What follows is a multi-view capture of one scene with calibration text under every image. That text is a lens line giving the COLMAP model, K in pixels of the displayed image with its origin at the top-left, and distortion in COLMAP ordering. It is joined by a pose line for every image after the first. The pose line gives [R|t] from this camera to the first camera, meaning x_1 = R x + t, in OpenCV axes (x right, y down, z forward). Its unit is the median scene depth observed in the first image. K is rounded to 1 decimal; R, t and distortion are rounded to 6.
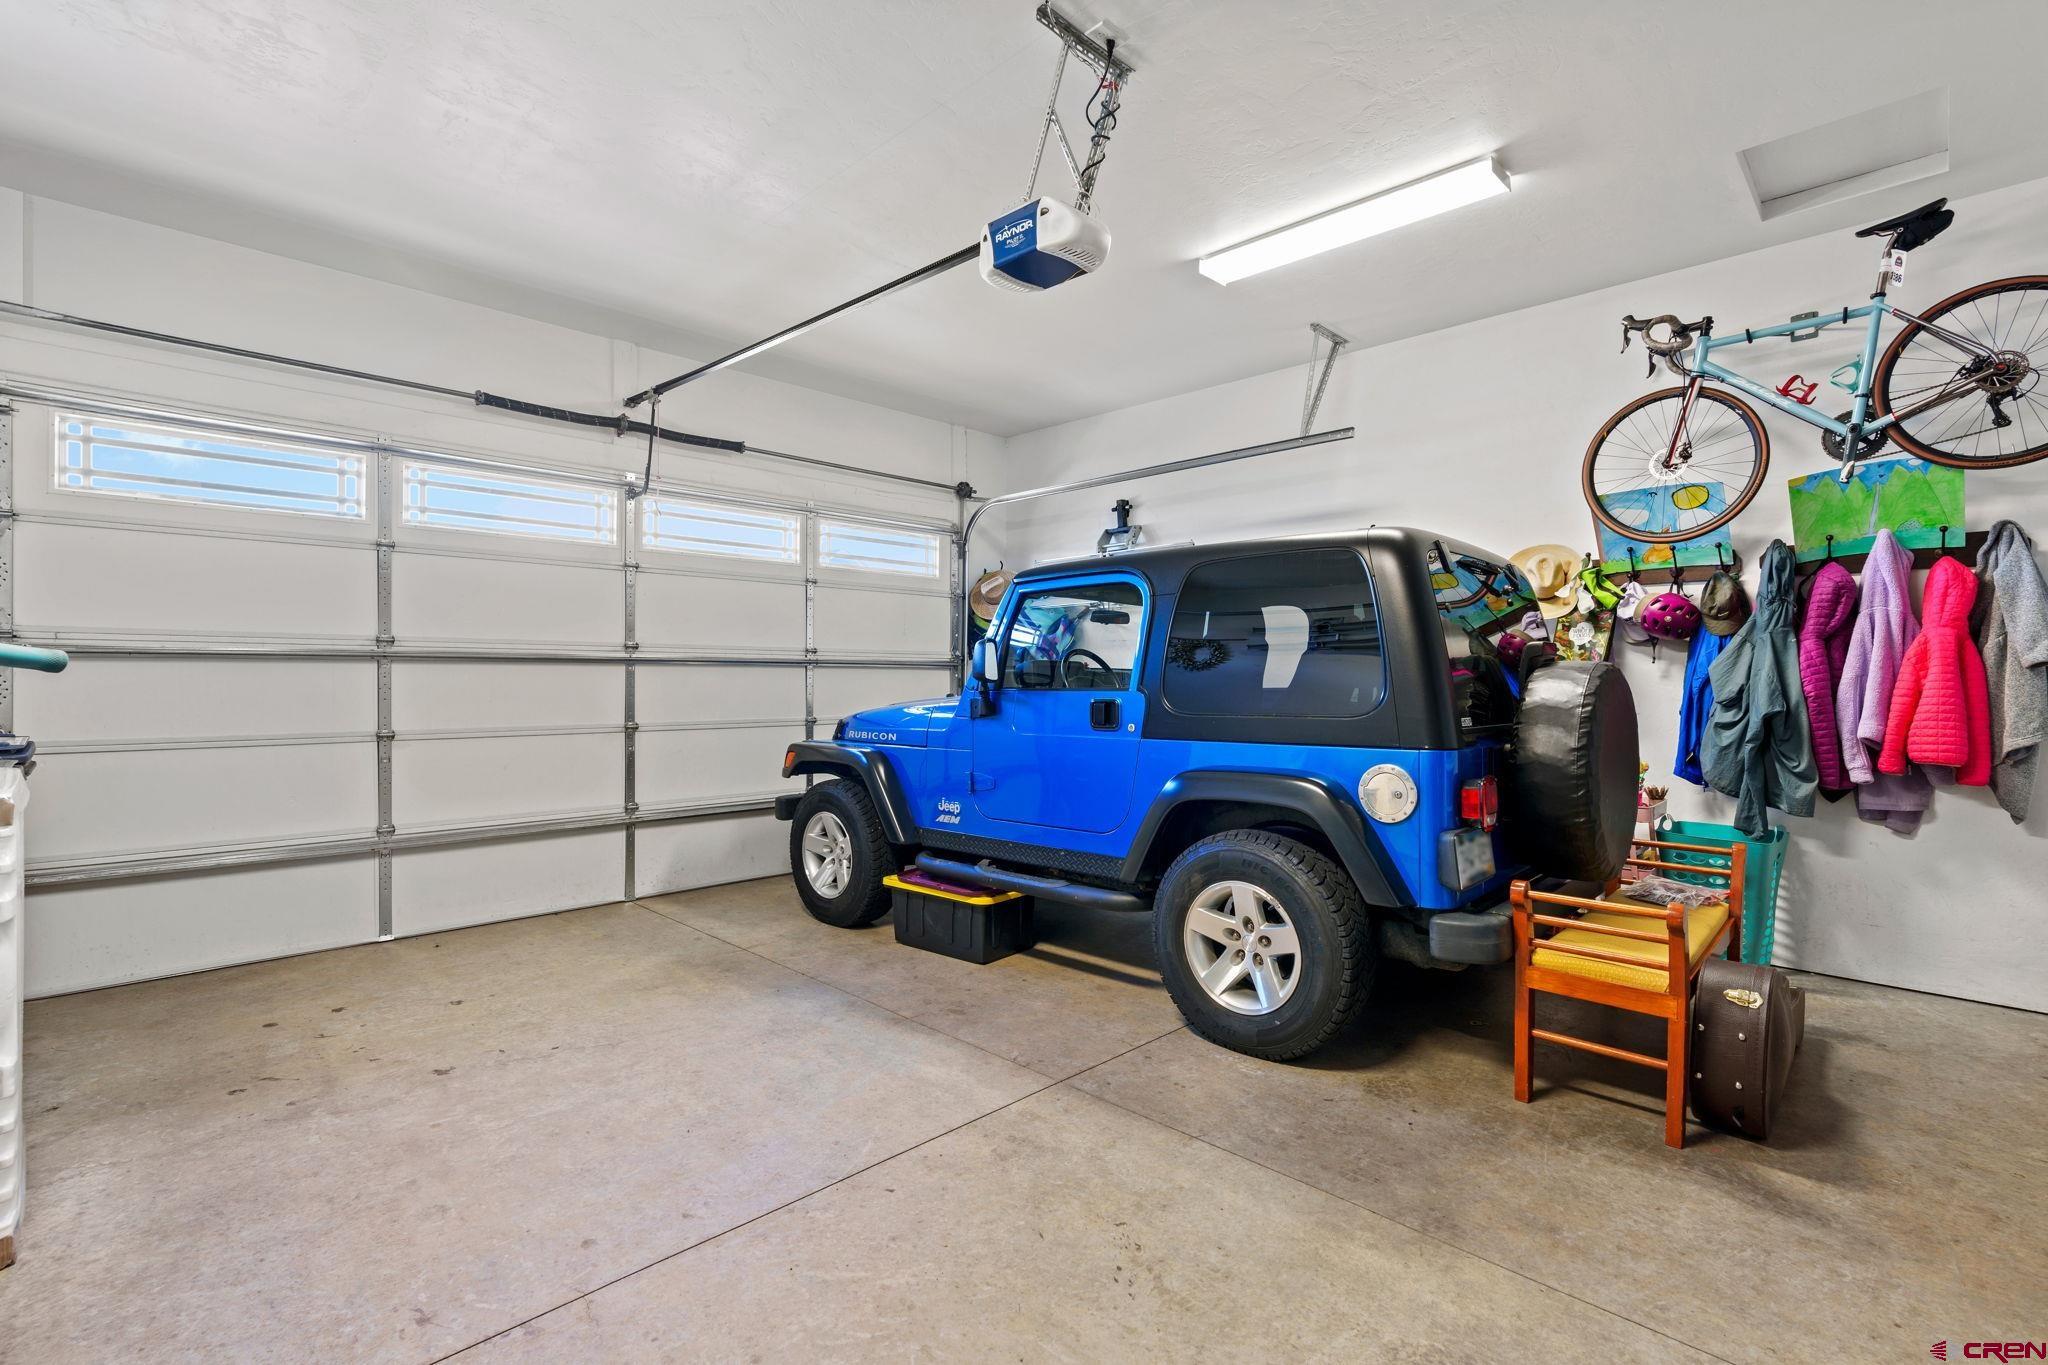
lens RADIAL K [[919.7, 0, 1021.9], [0, 919.7, 683.2], [0, 0, 1]] dist [-0.012483, 0.005404]
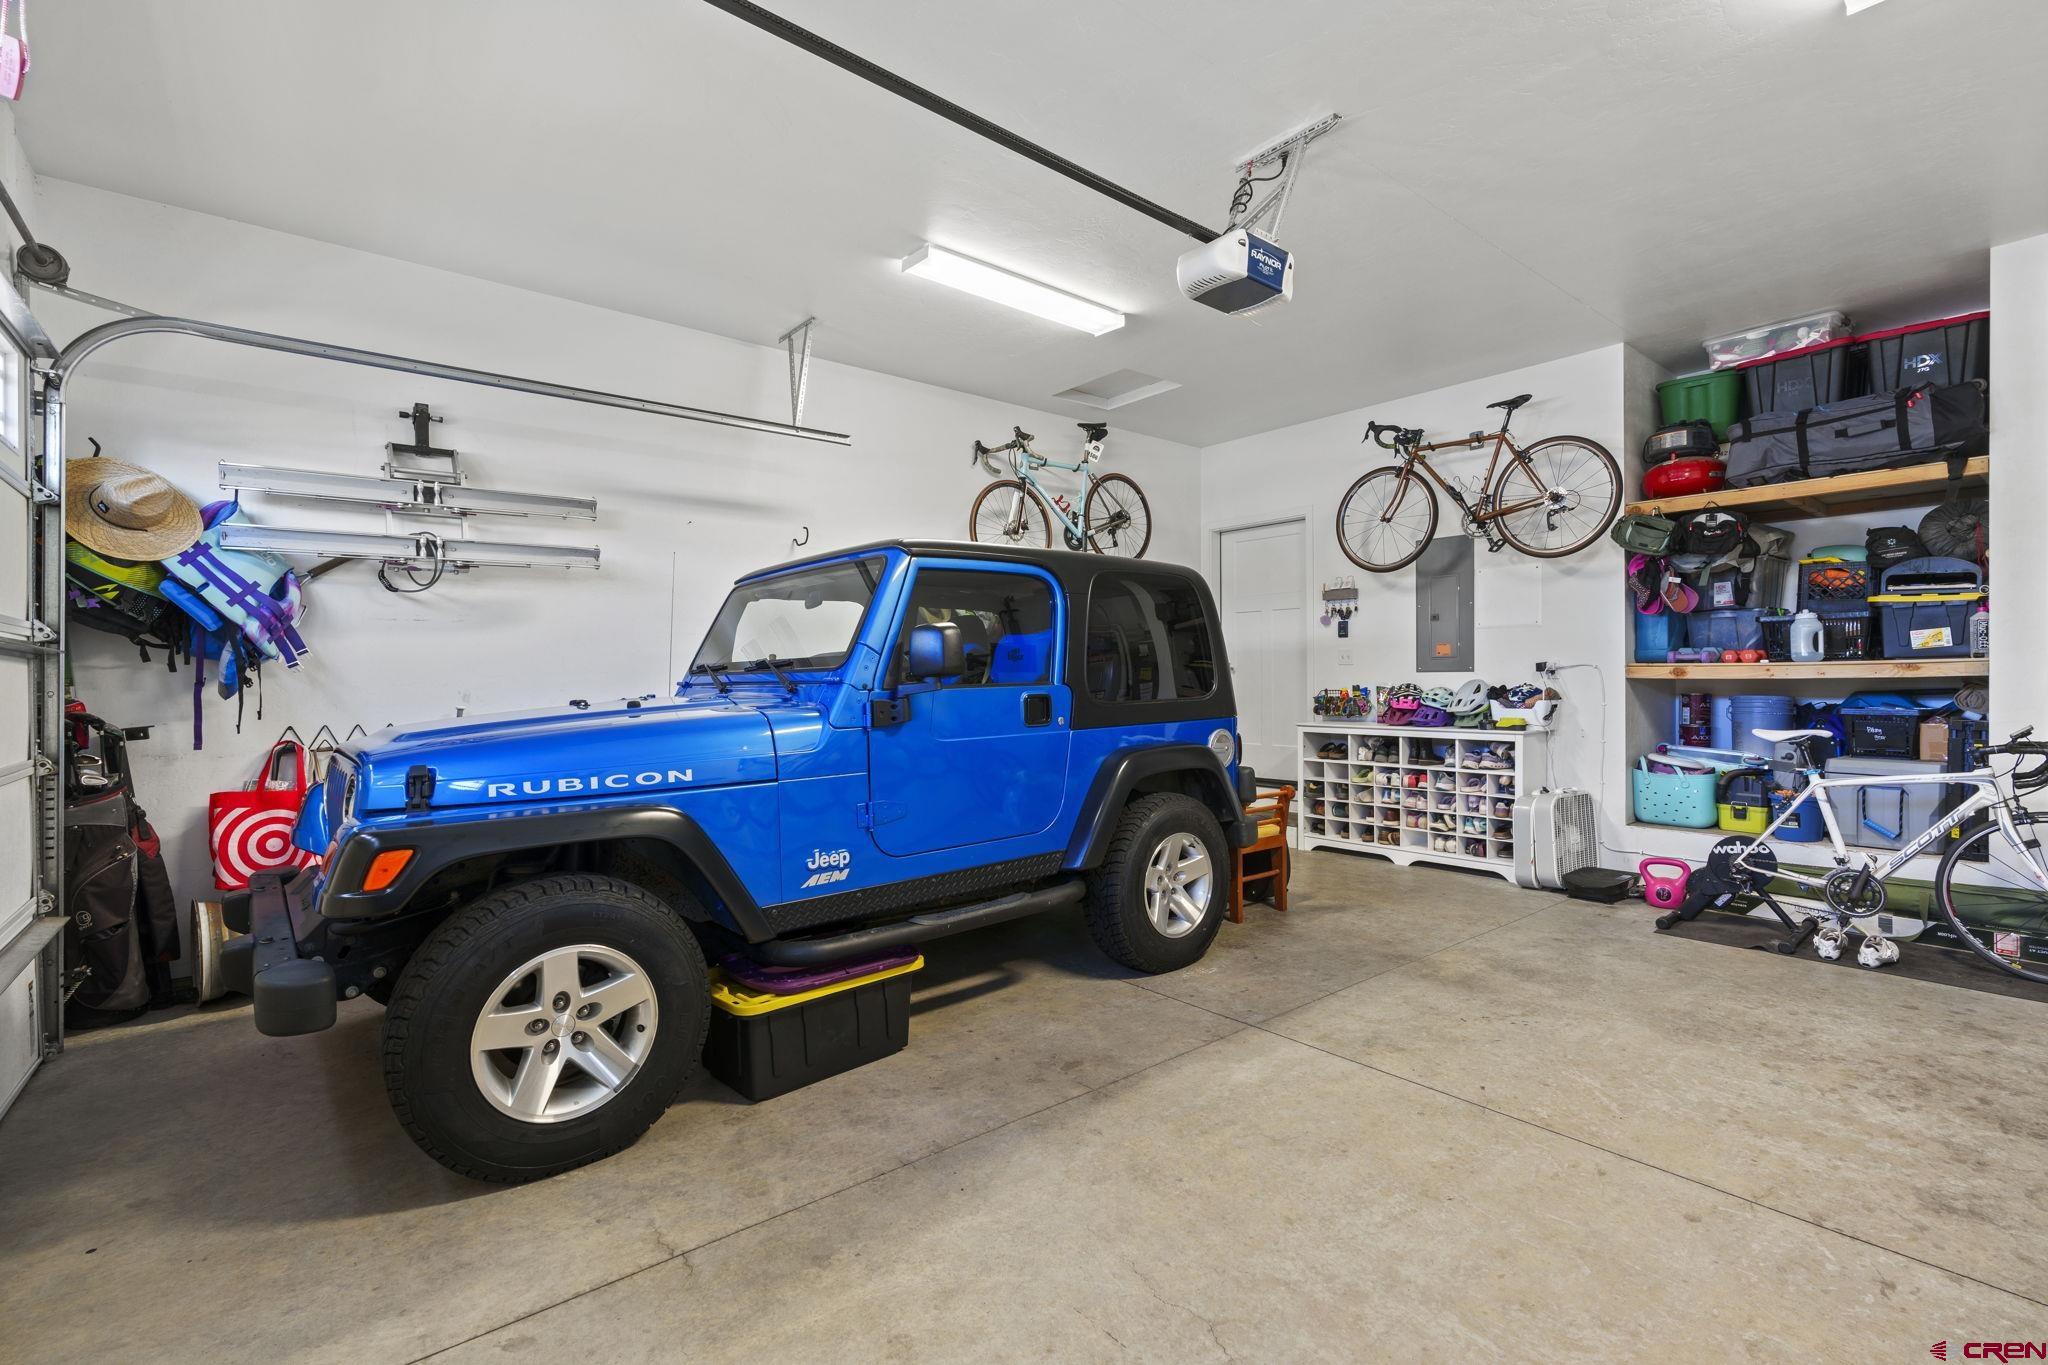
lens RADIAL K [[919.7, 0, 1021.9], [0, 919.7, 683.2], [0, 0, 1]] dist [-0.012483, 0.005404]
pose [[0.107423, -0.010250, 0.994161, -0.925862], [0.015346, 0.999845, 0.008650, -0.001822], [-0.994095, 0.014328, 0.107564, 0.964366]]
